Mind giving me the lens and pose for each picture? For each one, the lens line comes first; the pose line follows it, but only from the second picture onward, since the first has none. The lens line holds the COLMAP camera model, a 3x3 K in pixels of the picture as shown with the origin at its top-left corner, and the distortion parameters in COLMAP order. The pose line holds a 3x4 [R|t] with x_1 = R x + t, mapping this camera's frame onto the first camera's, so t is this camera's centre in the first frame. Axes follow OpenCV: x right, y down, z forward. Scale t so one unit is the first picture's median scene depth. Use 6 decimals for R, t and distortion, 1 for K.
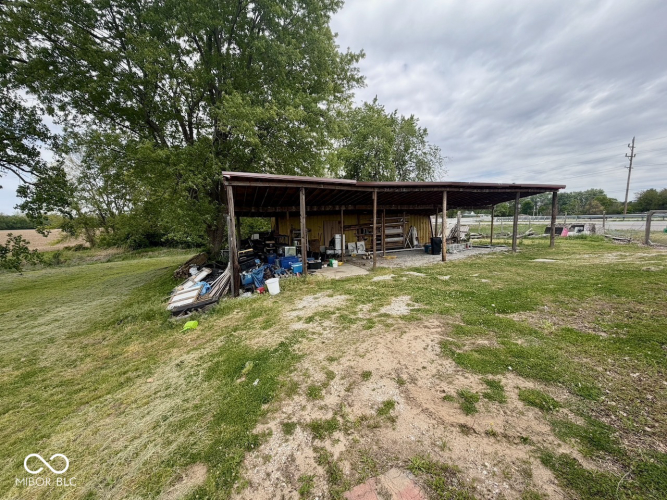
lens RADIAL K [[265.5, 0, 338.9], [0, 265.5, 247.1], [0, 0, 1]] dist [0.001174, -0.000053]
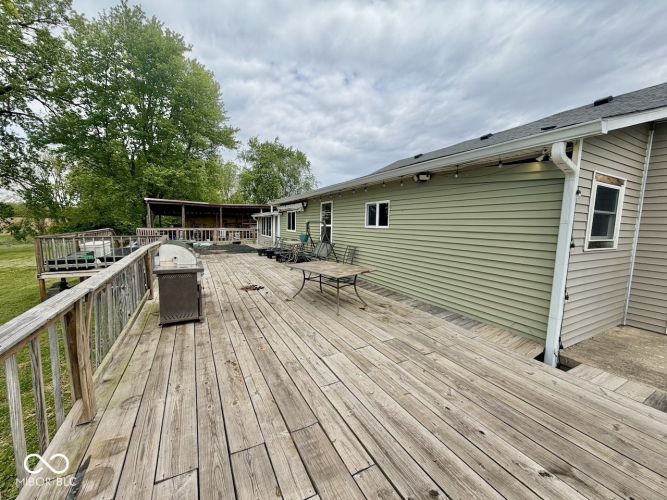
lens RADIAL K [[265.5, 0, 327.7], [0, 265.5, 268.1], [0, 0, 1]] dist [0.001174, -0.000053]
pose [[0.991740, 0.024779, 0.125848, 0.058140], [-0.033062, 0.997392, 0.064164, 0.009981], [-0.123930, -0.067795, 0.989972, -0.104842]]
